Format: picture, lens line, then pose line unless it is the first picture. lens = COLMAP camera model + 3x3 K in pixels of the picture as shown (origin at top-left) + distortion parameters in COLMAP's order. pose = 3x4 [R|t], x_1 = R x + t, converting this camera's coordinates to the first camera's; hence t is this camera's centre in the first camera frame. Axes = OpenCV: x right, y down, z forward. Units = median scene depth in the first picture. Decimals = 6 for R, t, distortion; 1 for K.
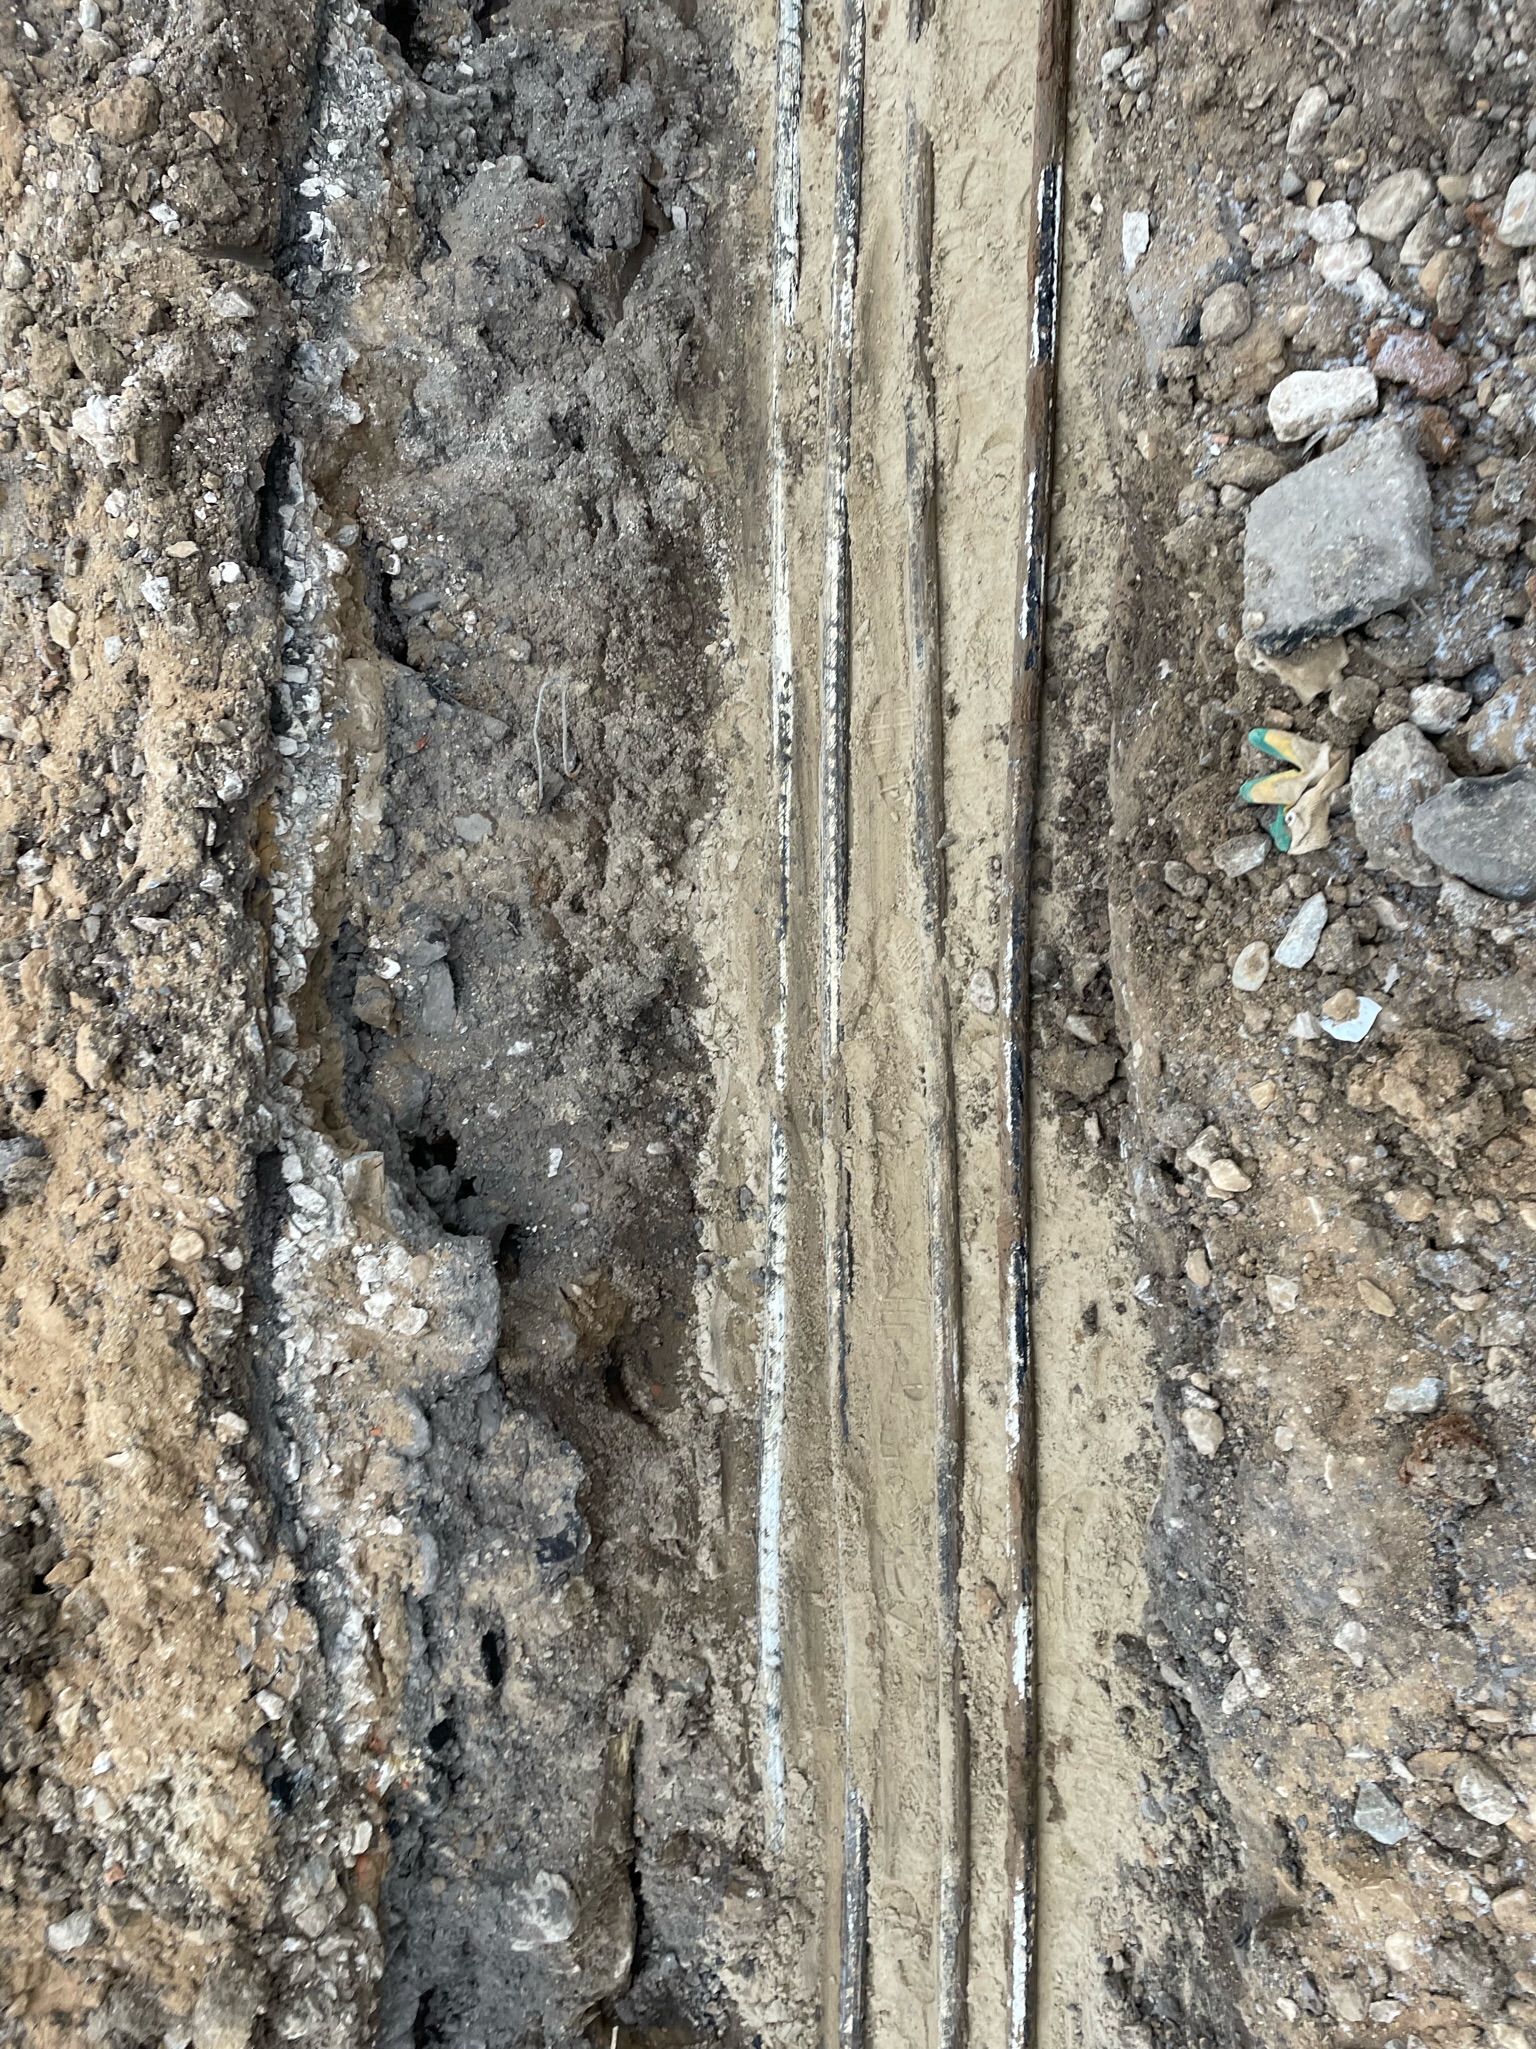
lens RADIAL K [[1523.9, 0, 776.8], [0, 1523.9, 1038.4], [0, 0, 1]] dist [0.096482, -0.118569]
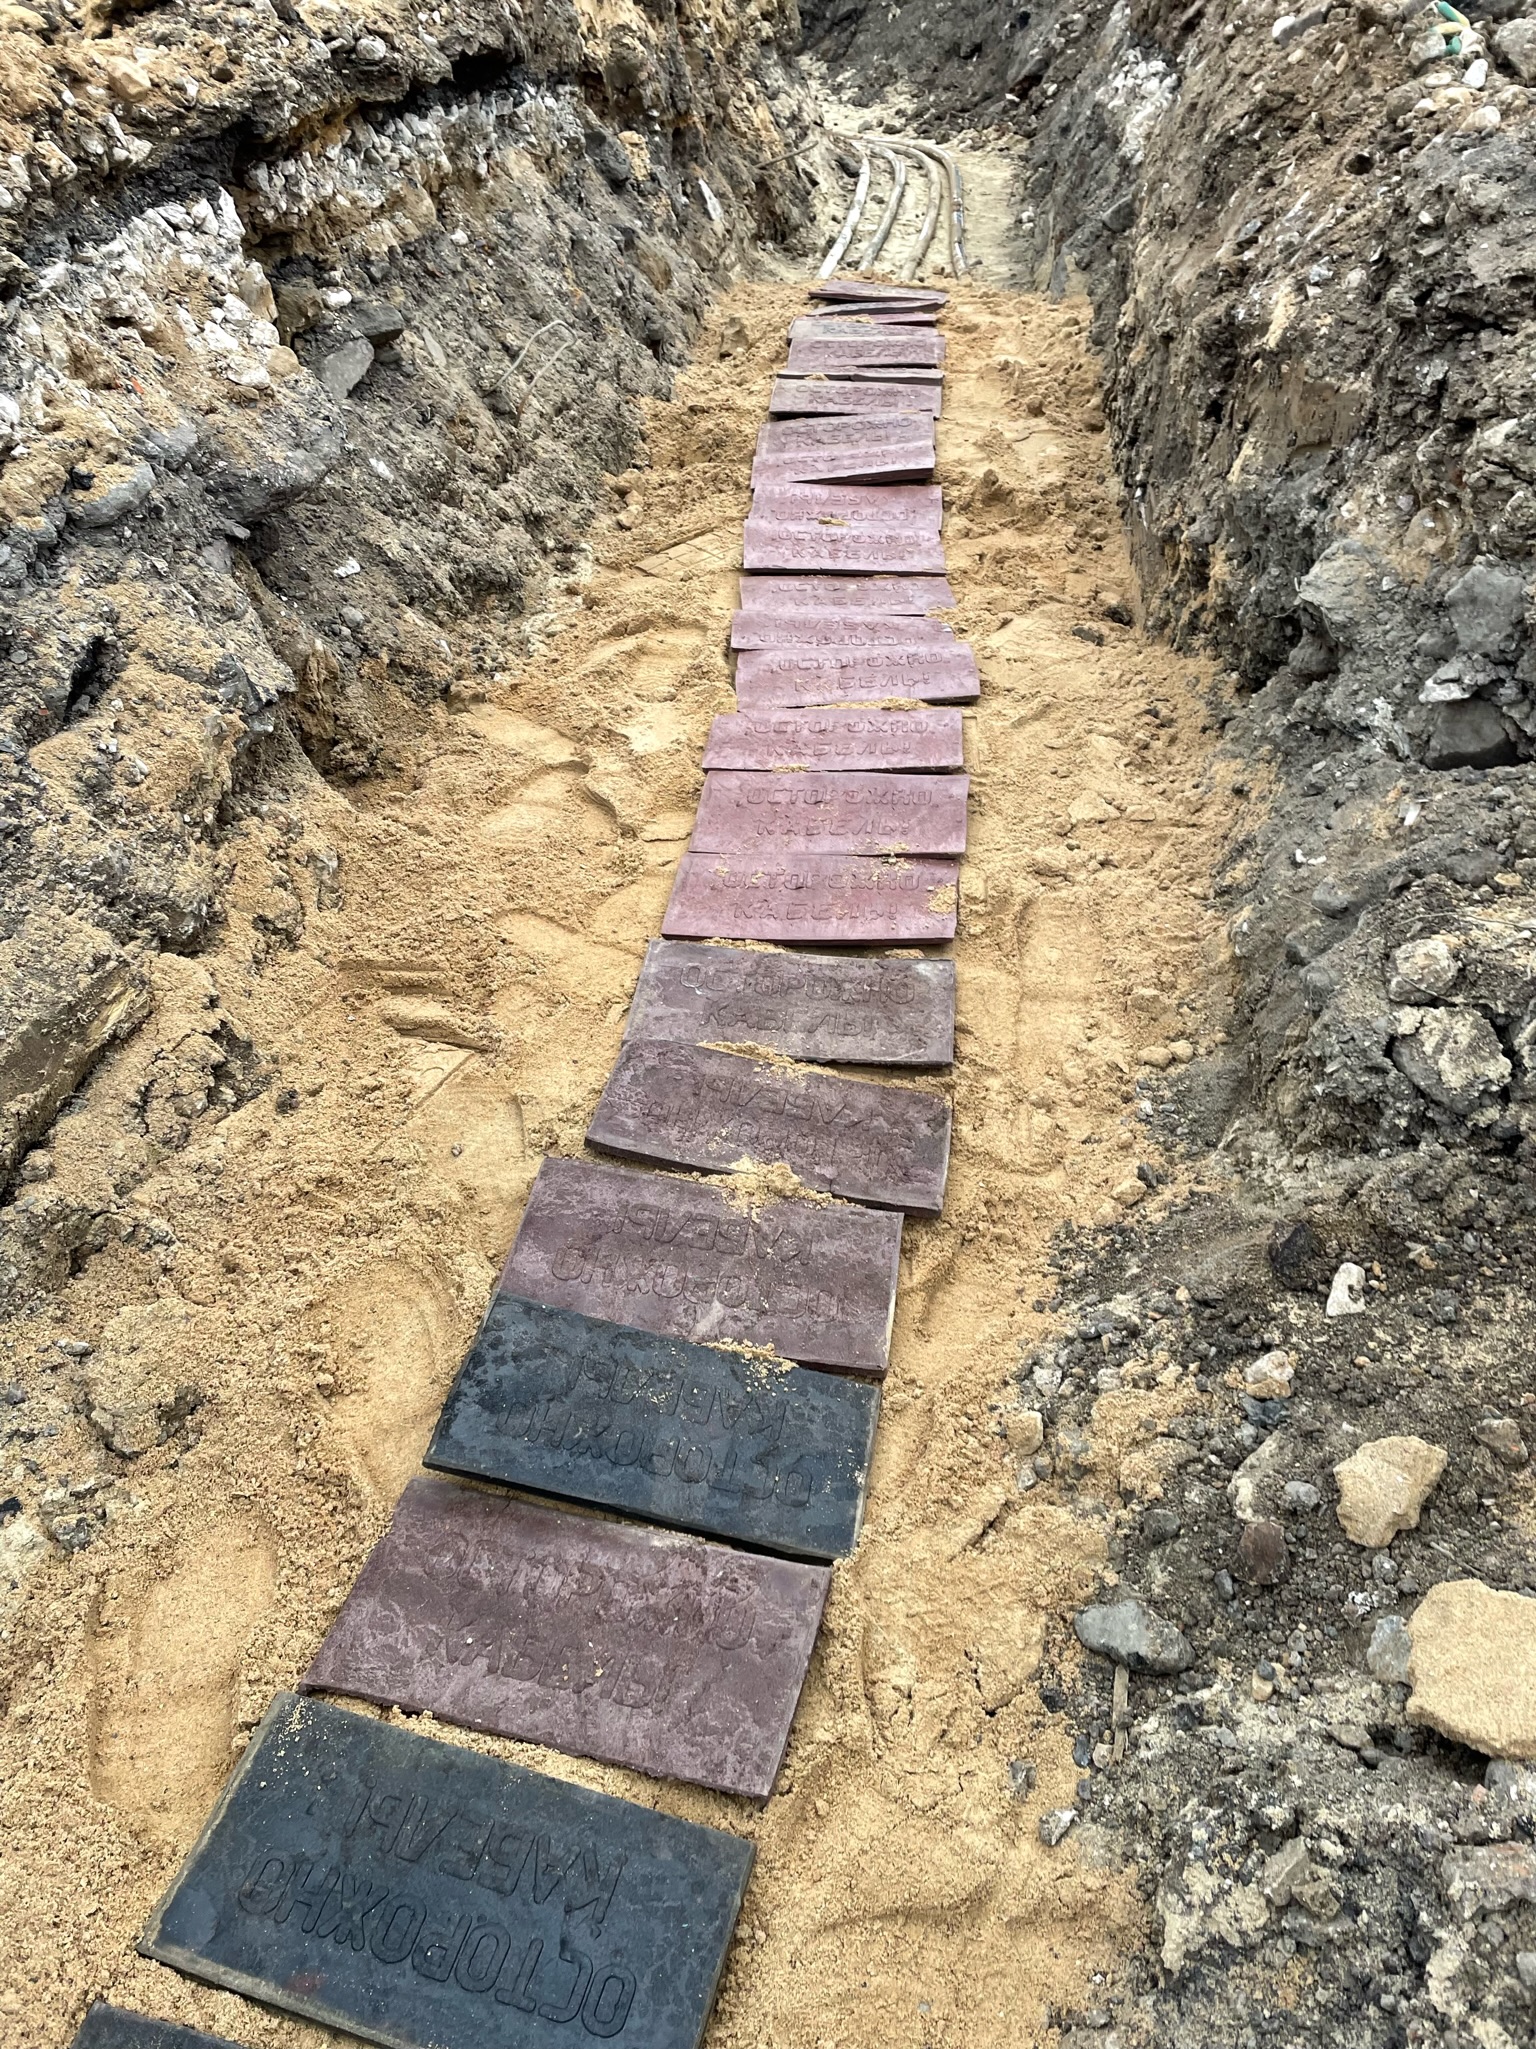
lens RADIAL K [[1537.3, 0, 766.9], [0, 1537.3, 1008.7], [0, 0, 1]] dist [0.101441, -0.132206]
pose [[0.796936, 0.539510, 0.271703, -0.073167], [-0.118113, 0.580282, -0.805805, 0.977770], [-0.592404, 0.610083, 0.526171, 0.636782]]
